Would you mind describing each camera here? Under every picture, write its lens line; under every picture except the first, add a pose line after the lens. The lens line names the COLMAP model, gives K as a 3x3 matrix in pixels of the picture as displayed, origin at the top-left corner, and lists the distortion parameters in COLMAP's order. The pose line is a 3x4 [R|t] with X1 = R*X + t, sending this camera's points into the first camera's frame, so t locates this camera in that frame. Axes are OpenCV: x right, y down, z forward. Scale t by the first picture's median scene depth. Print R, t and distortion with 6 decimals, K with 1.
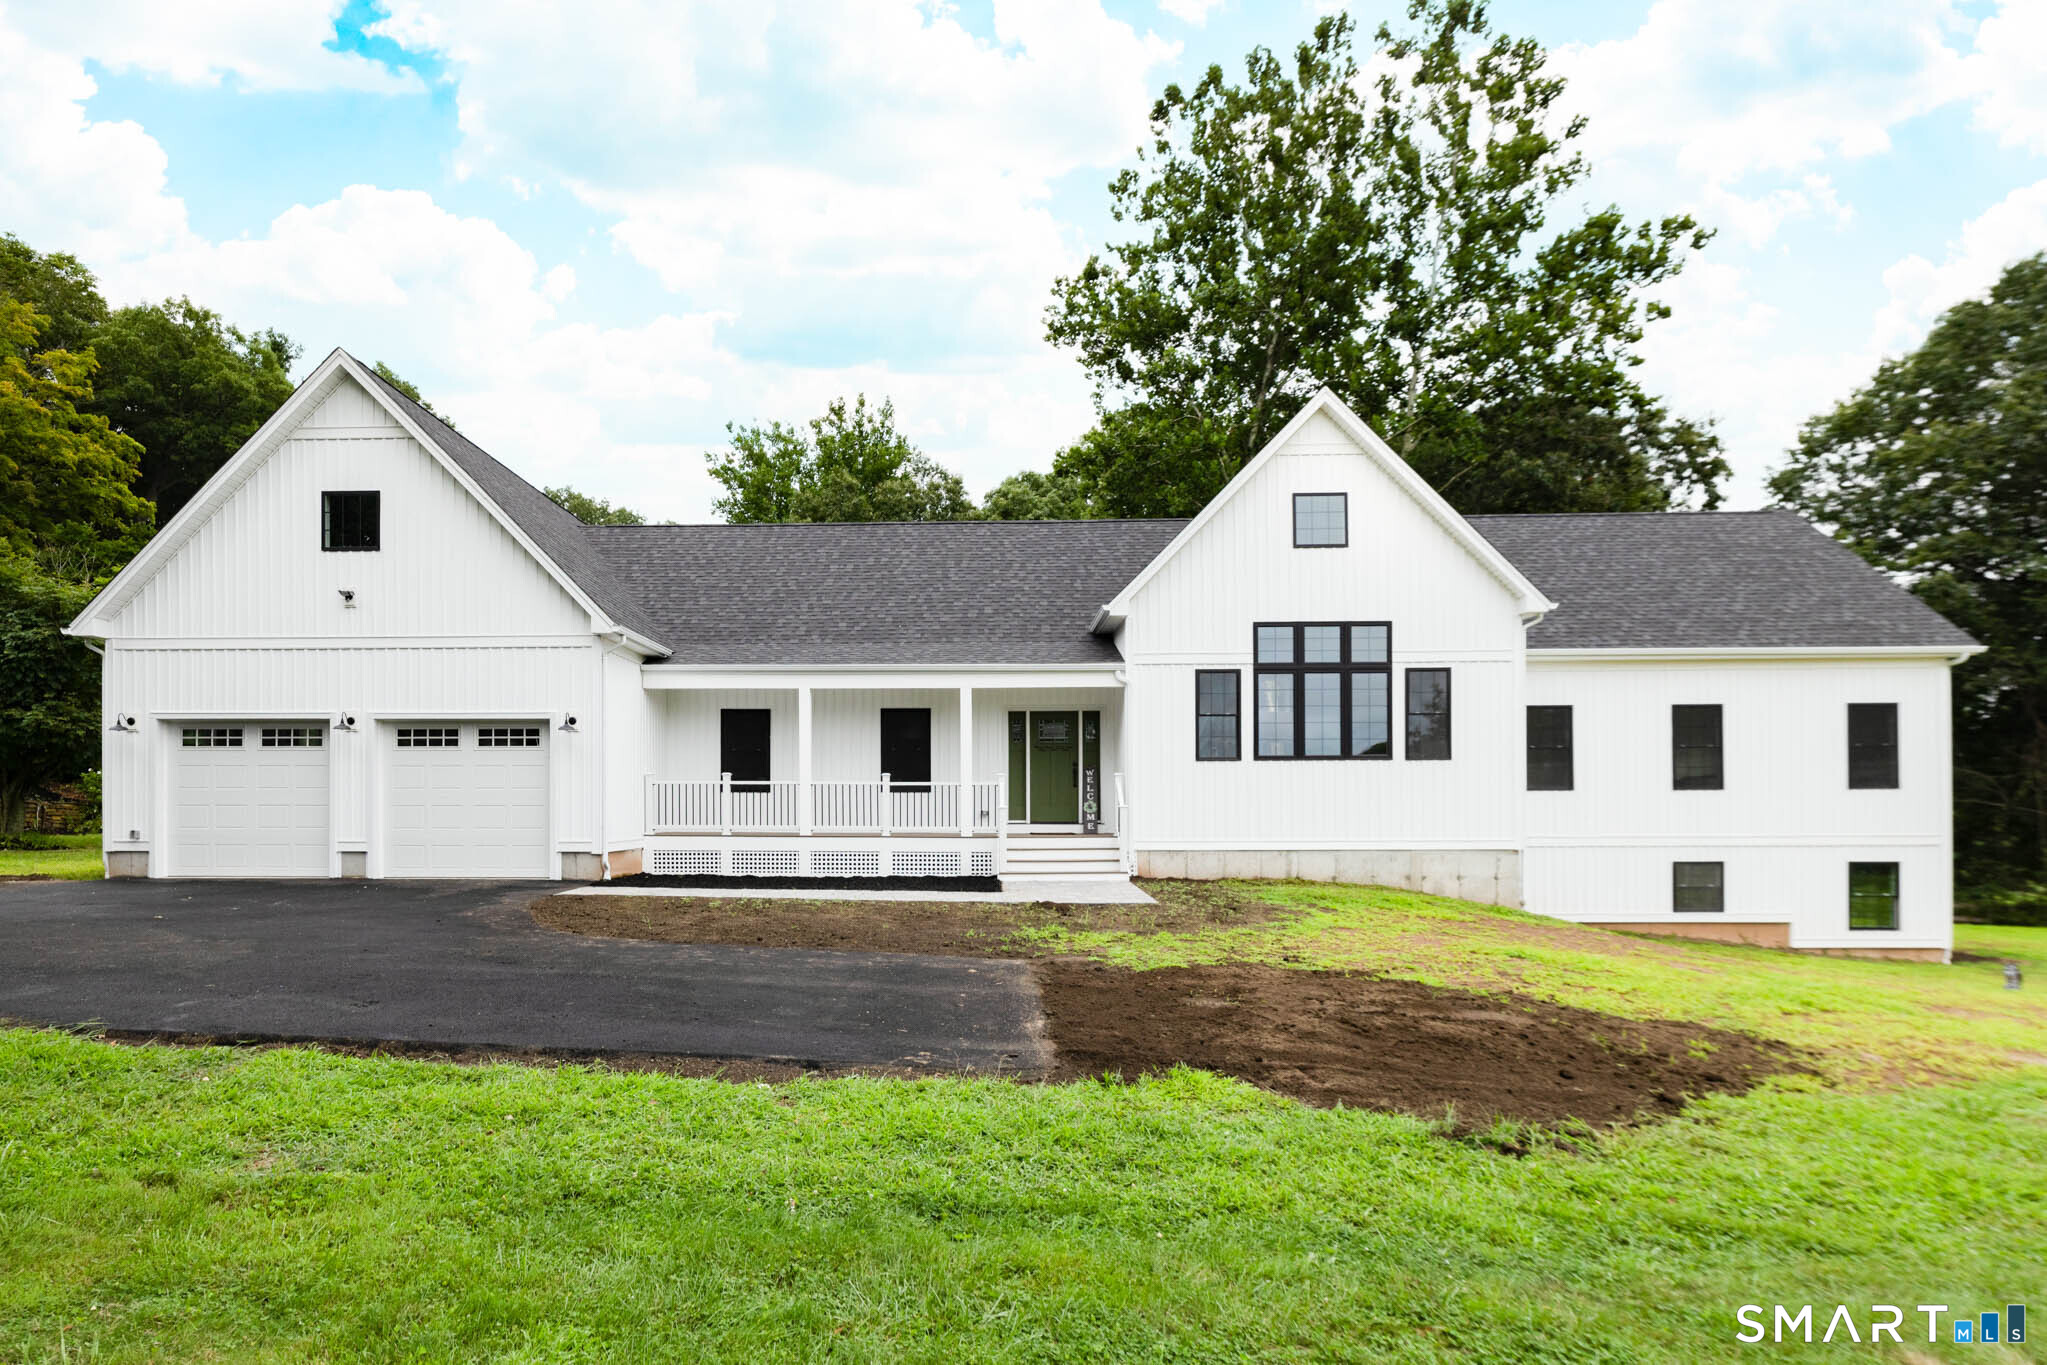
lens RADIAL K [[1048.4, 0, 1023.5], [0, 1048.4, 682.5], [0, 0, 1]] dist [0.004105, 0.000776]
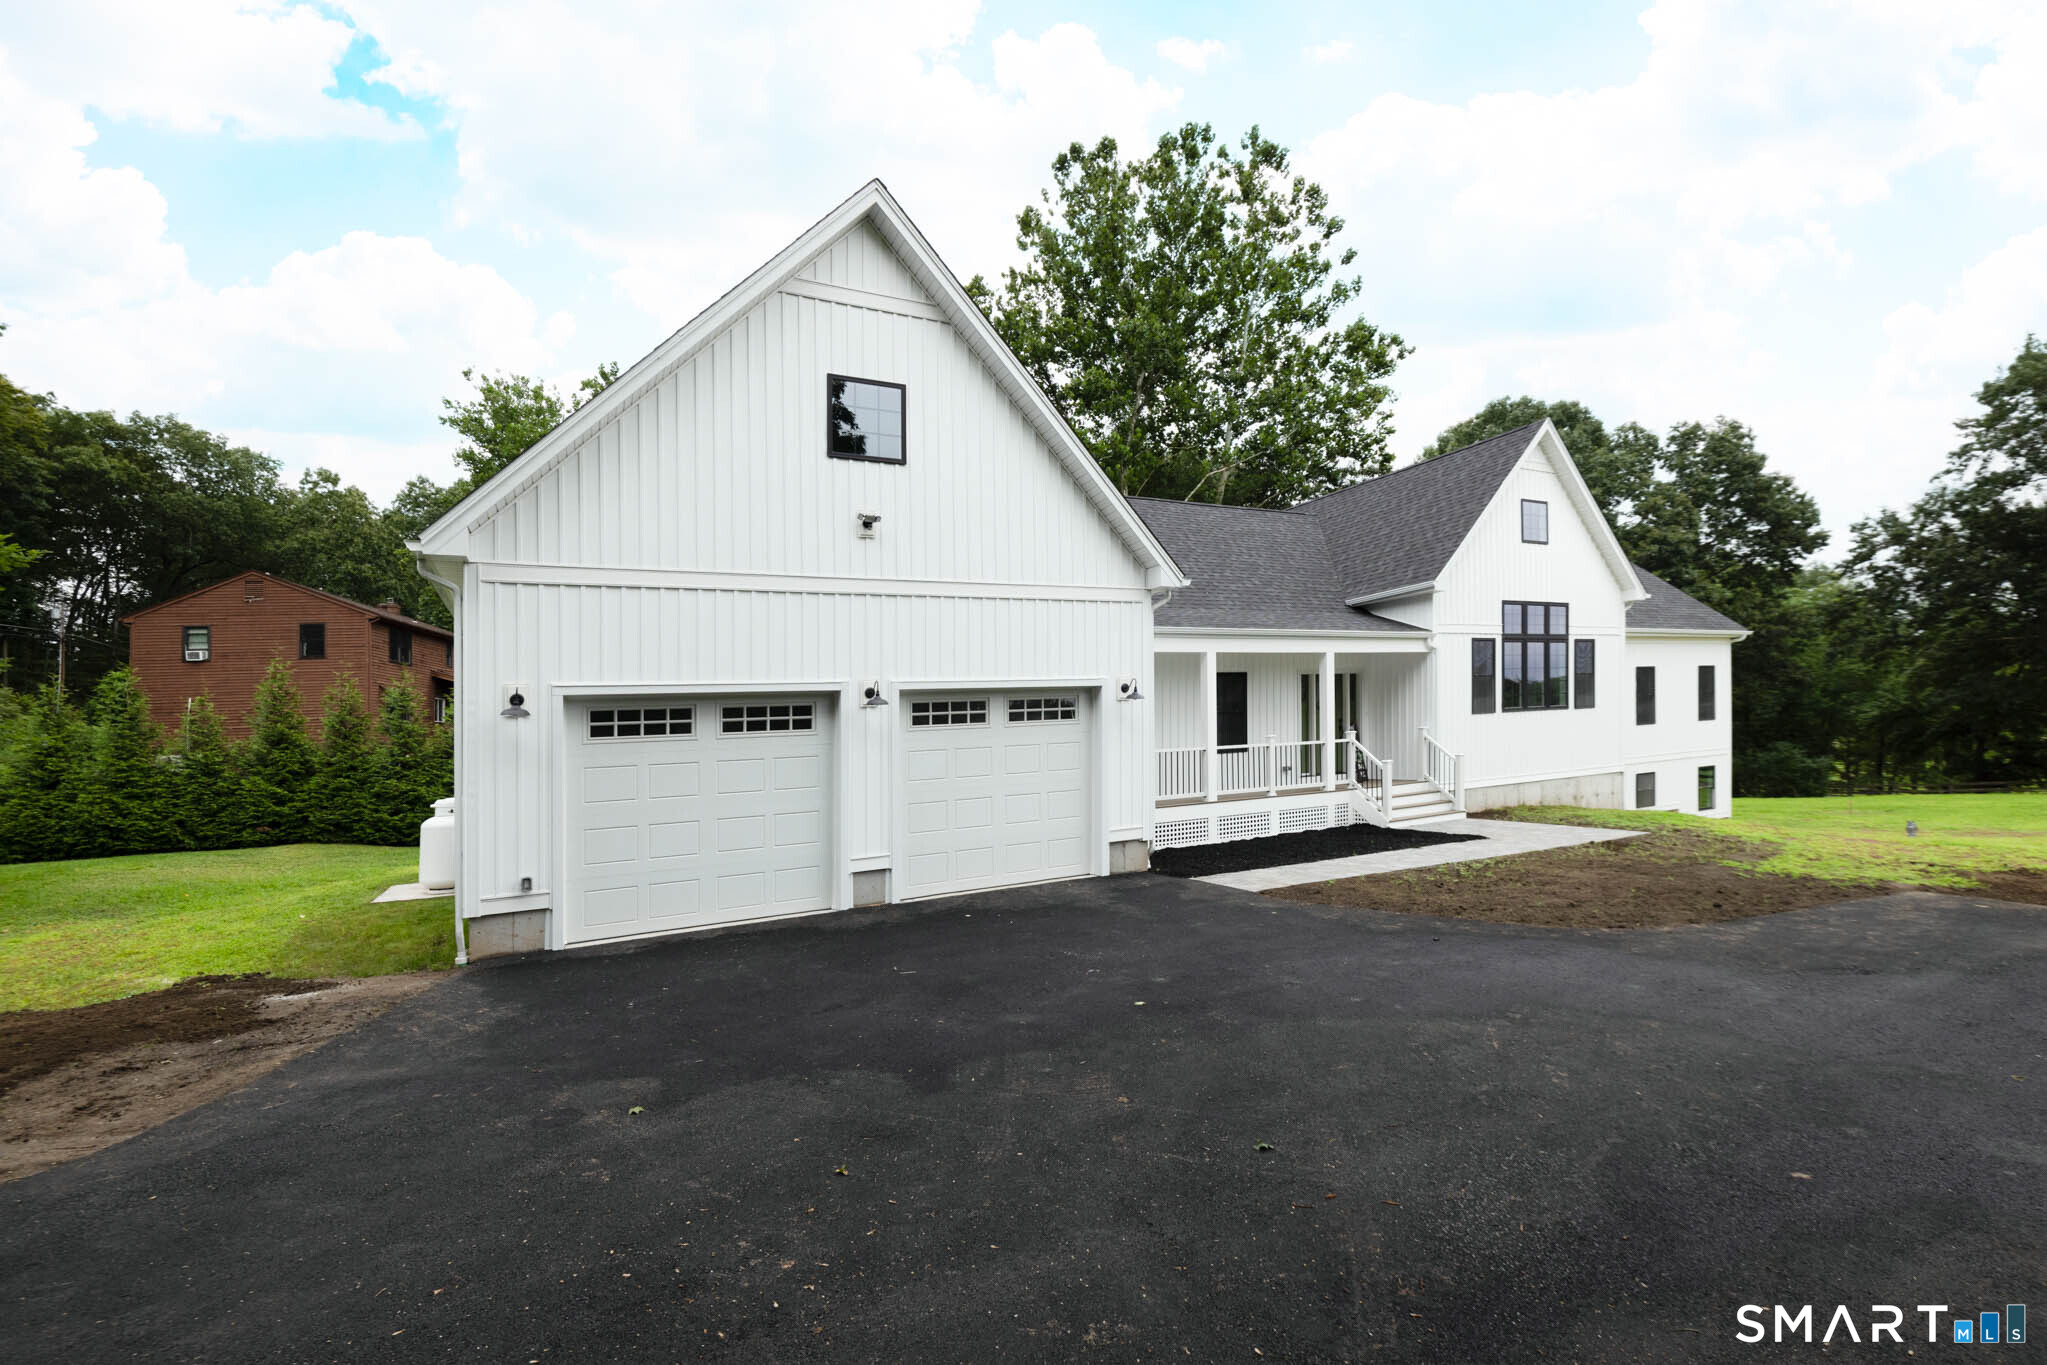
lens RADIAL K [[894.5, 0, 1023.6], [0, 894.5, 654.2], [0, 0, 1]] dist [0.001503, 0.000370]
pose [[0.863450, 0.002992, 0.504426, -0.802004], [0.004438, 0.999899, -0.013527, 0.017278], [-0.504415, 0.013918, 0.863349, 0.374764]]
